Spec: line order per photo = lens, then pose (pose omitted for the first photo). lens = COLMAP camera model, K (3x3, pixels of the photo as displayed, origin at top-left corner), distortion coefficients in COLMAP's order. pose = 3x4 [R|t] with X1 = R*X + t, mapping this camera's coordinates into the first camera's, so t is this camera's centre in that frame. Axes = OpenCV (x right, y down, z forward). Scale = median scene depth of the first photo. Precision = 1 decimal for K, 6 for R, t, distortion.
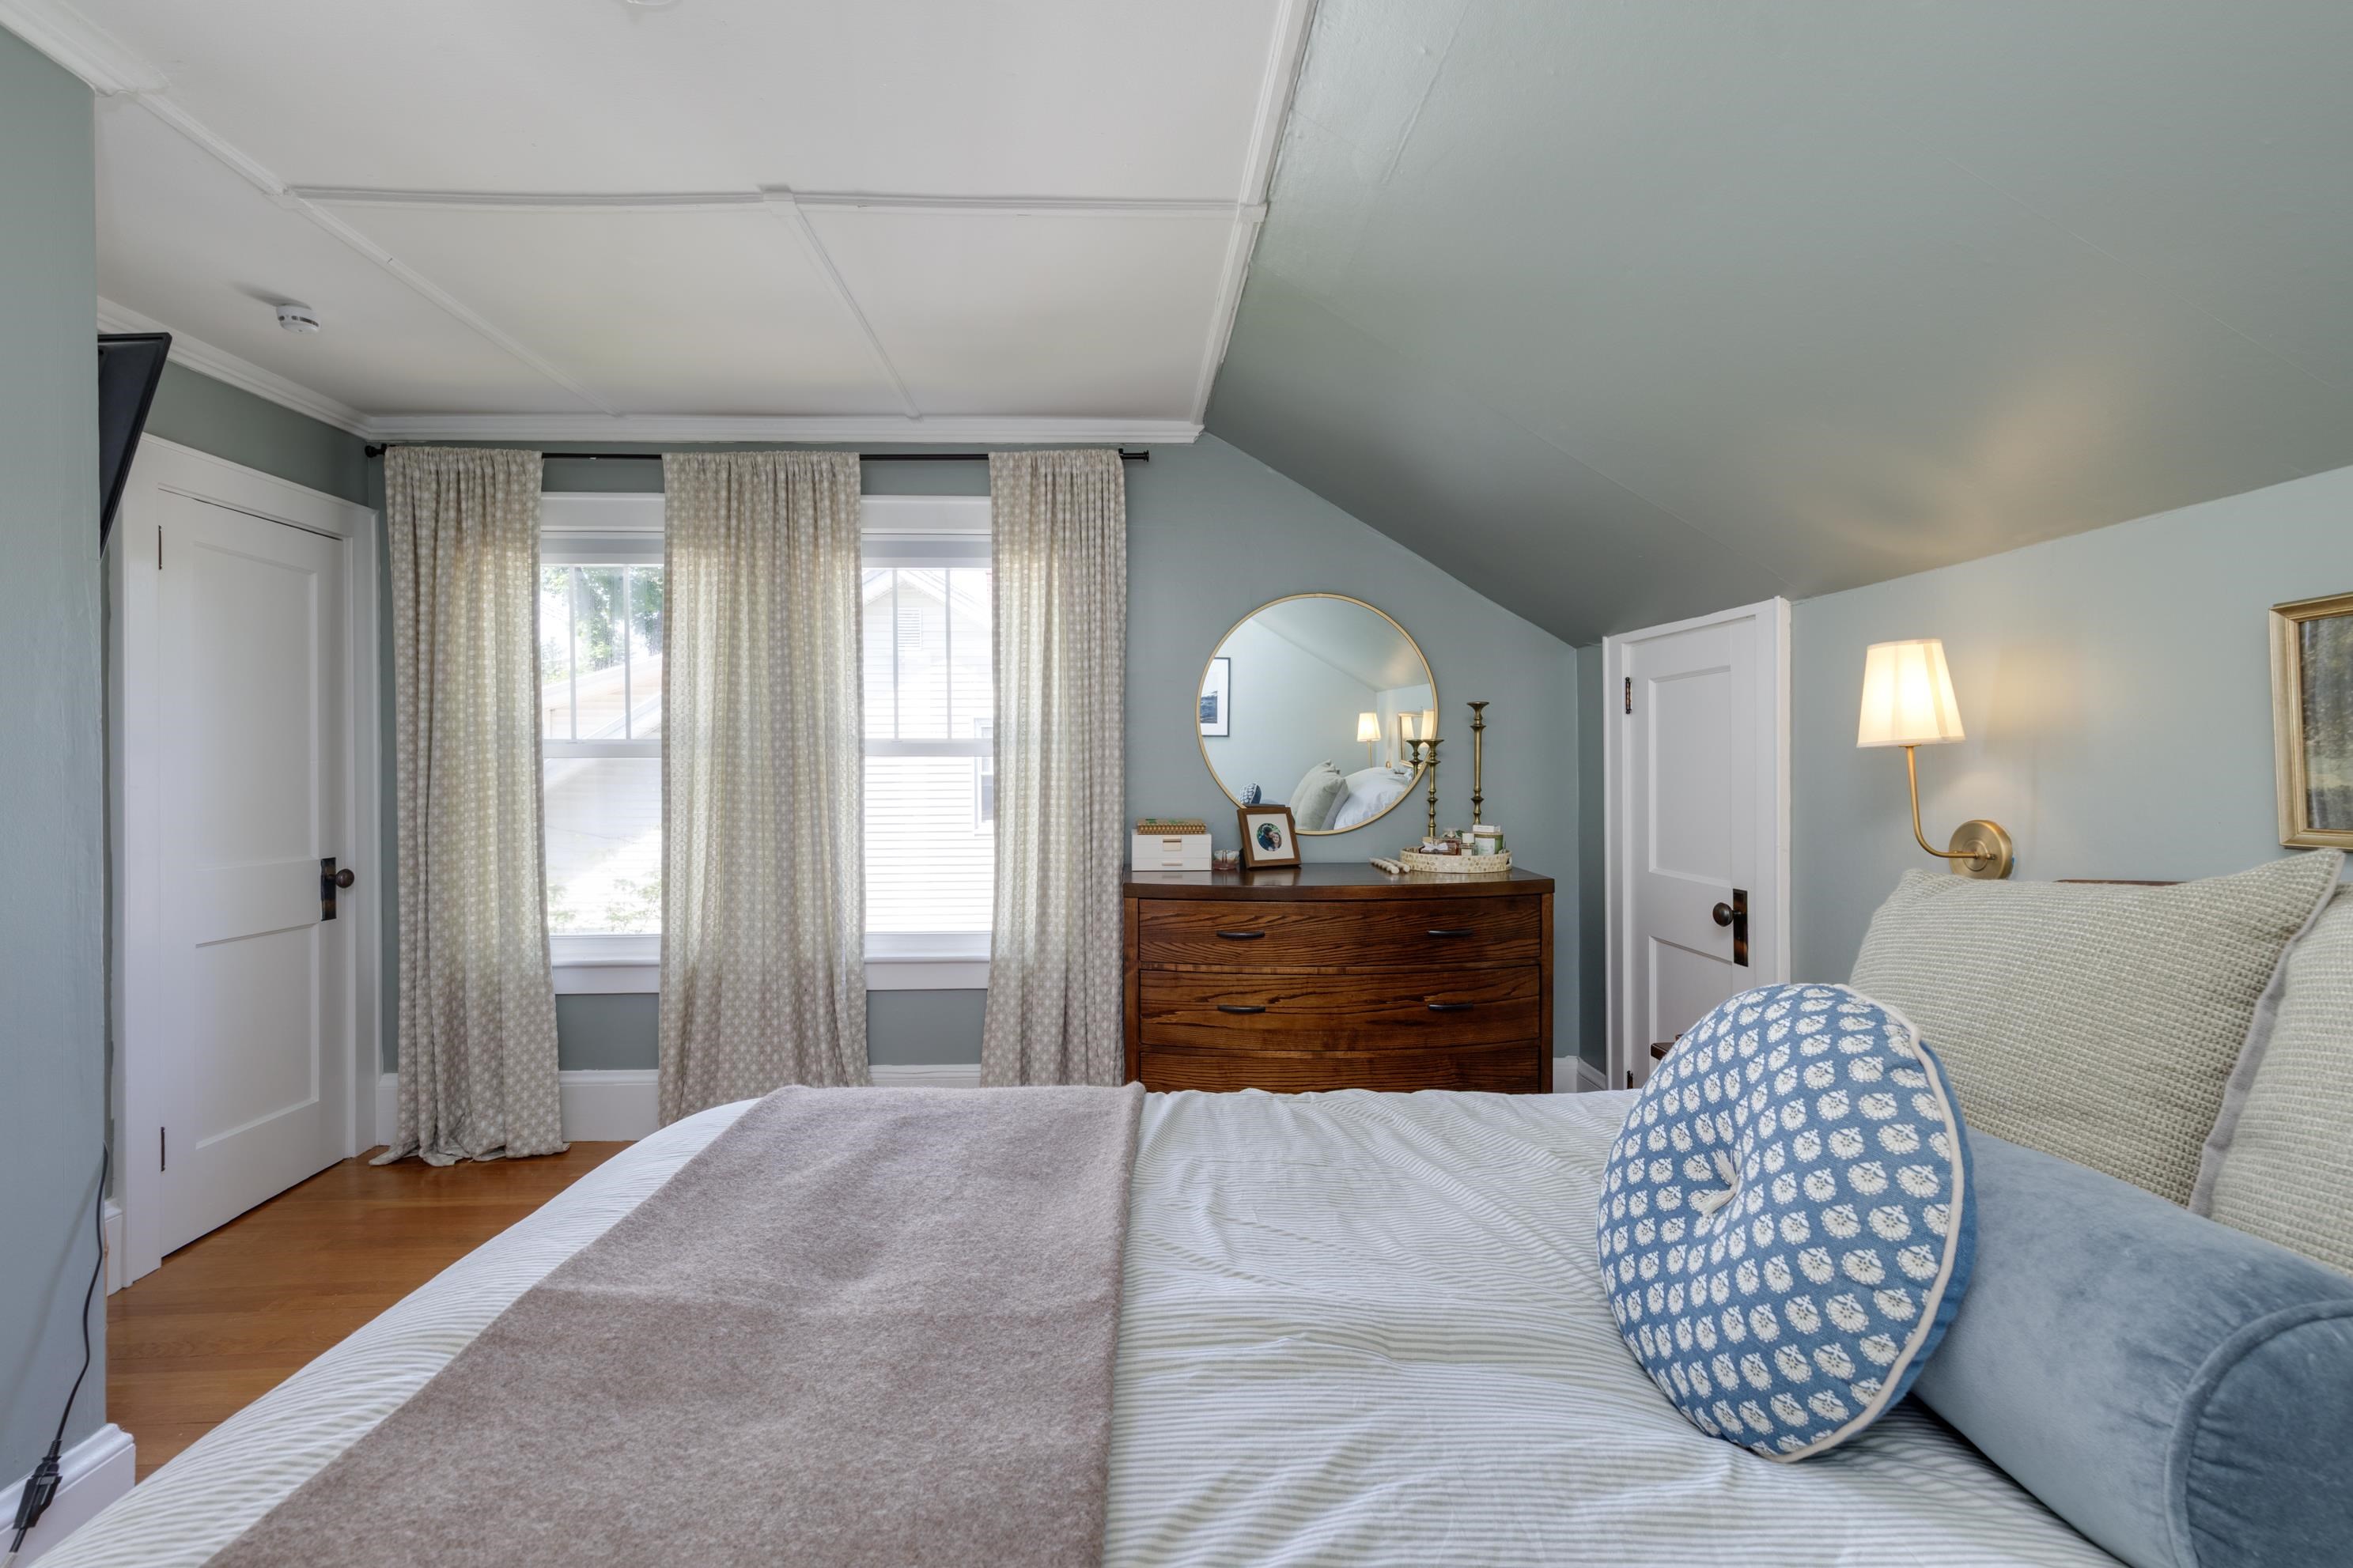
lens RADIAL K [[1084.4, 0, 1166.6], [0, 1084.4, 777.7], [0, 0, 1]] dist [0.006227, -0.001517]
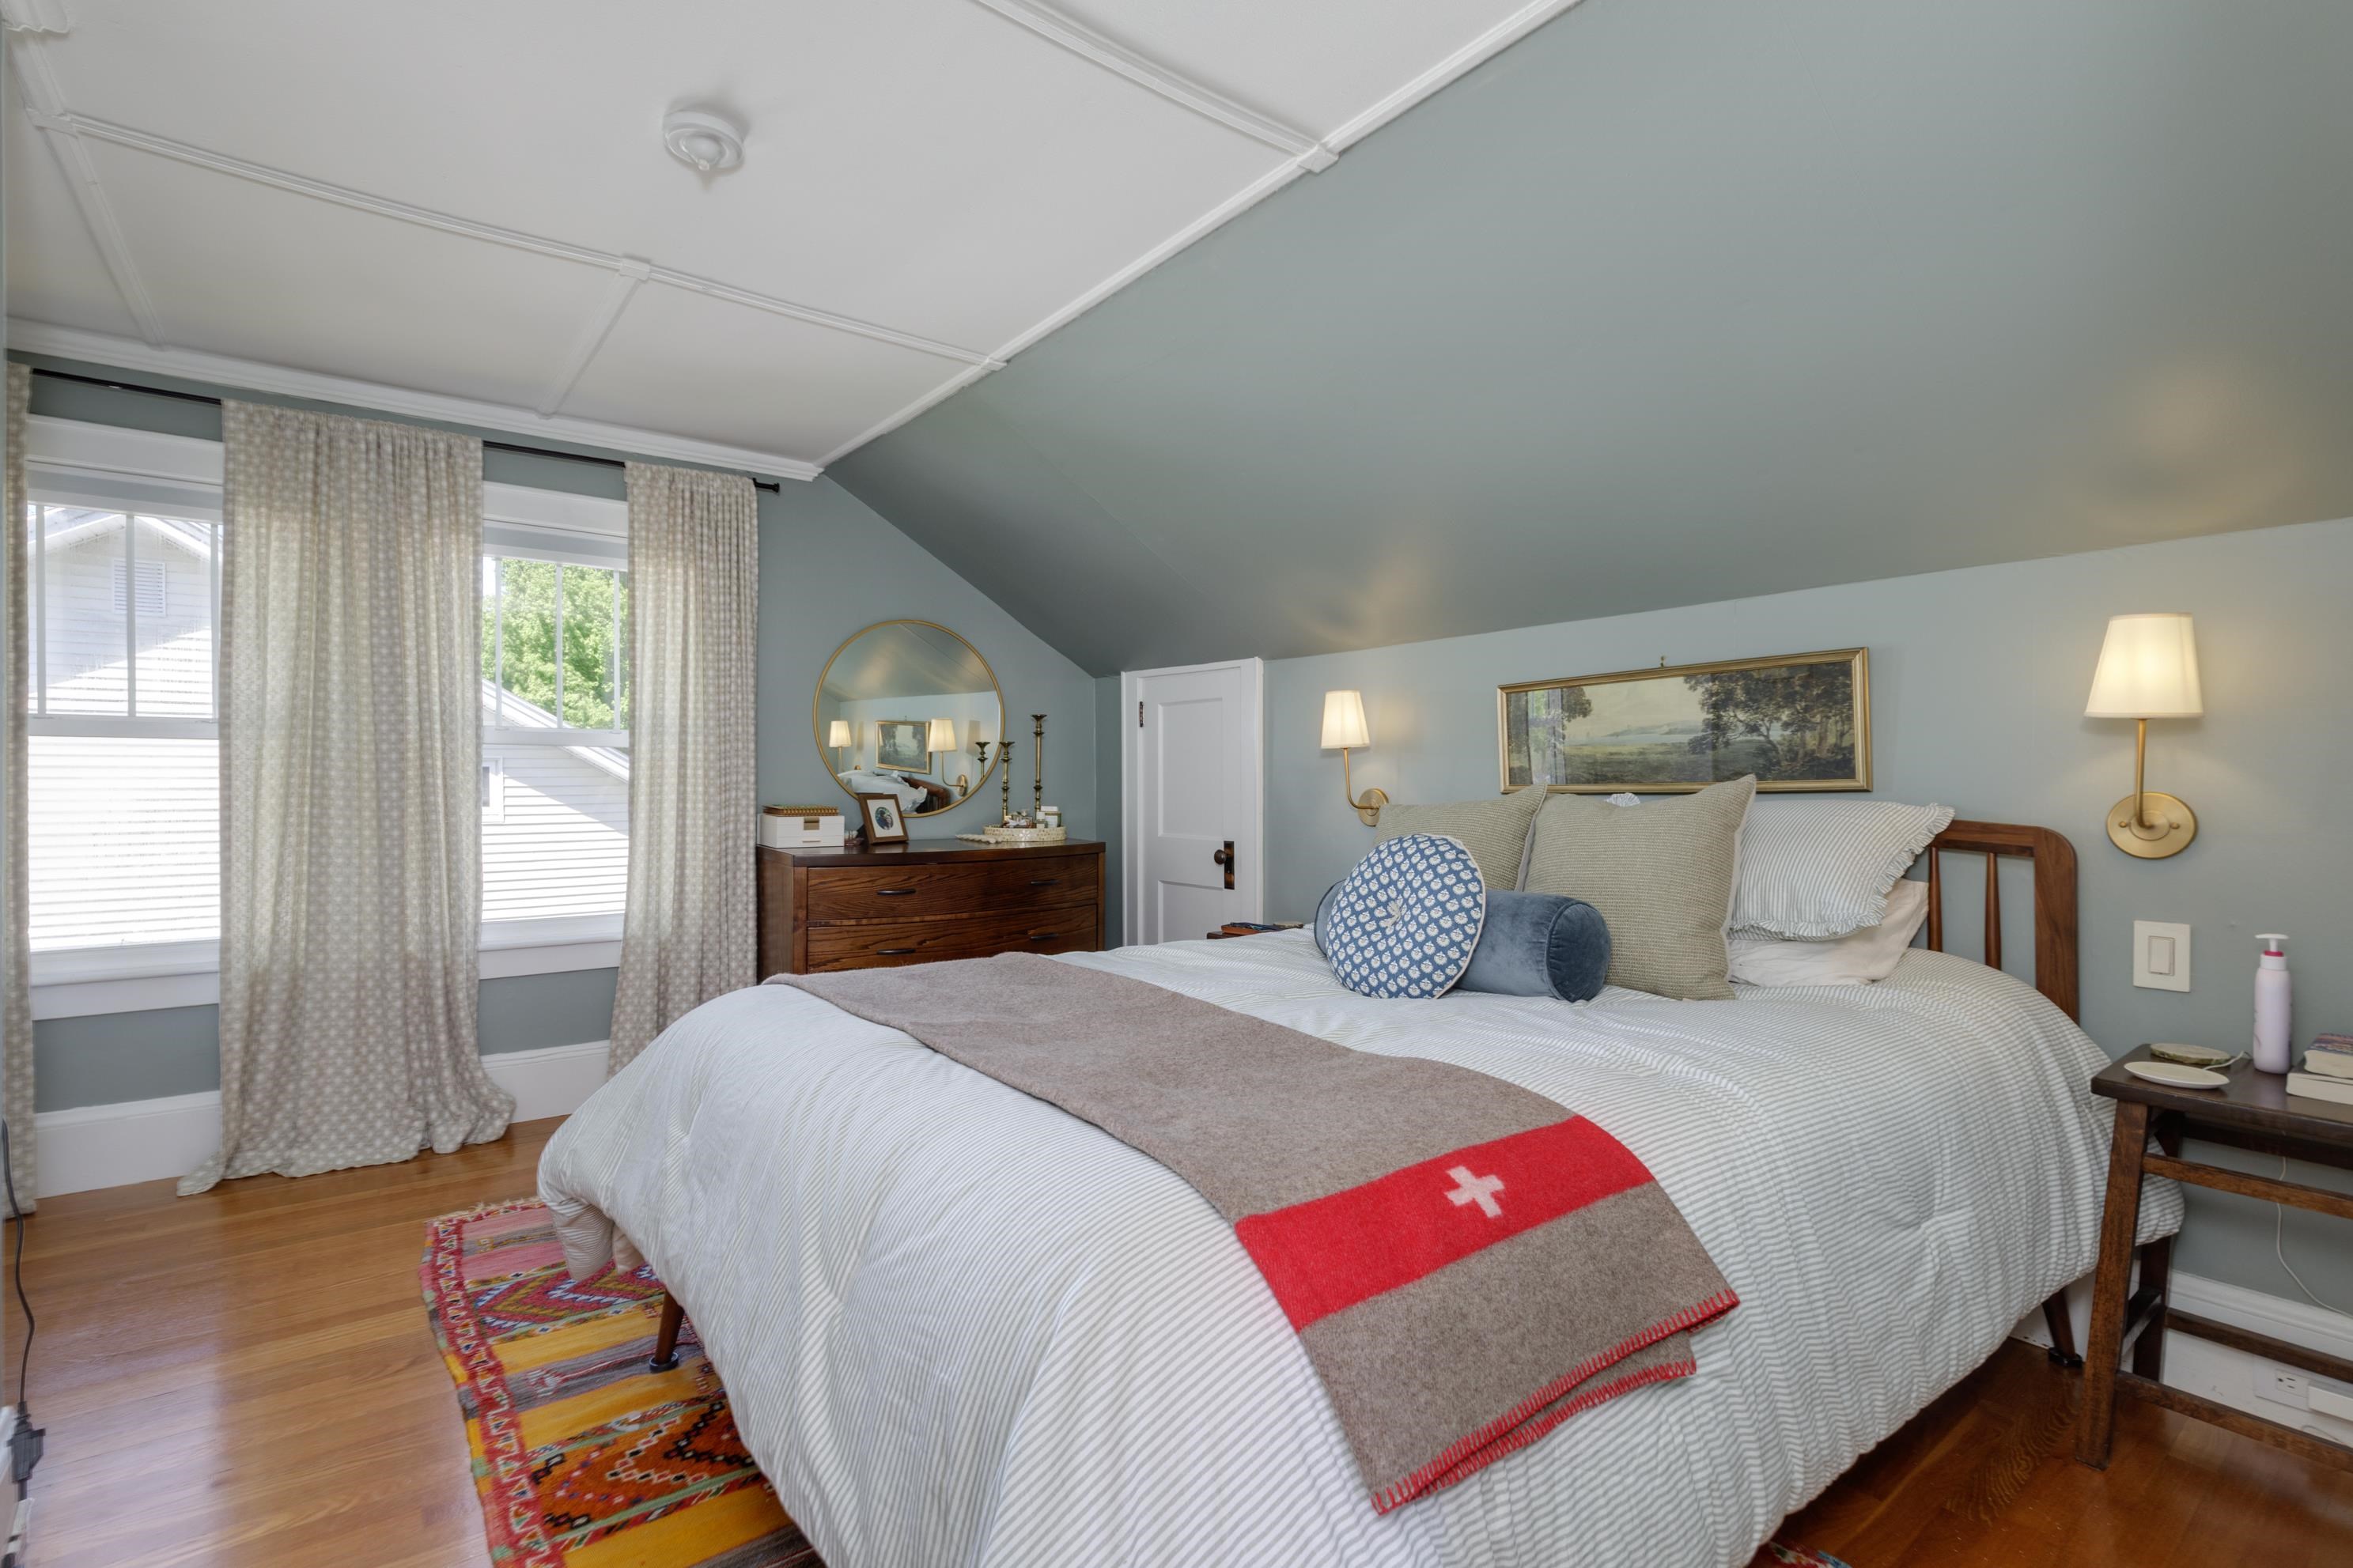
lens RADIAL K [[1084.4, 0, 1186.7], [0, 1084.4, 784.6], [0, 0, 1]] dist [0.006227, -0.001517]
pose [[0.816091, 0.004238, 0.577907, -0.333638], [0.000000, 0.999973, -0.007332, 0.026132], [-0.577923, 0.005983, 0.816069, -0.188821]]
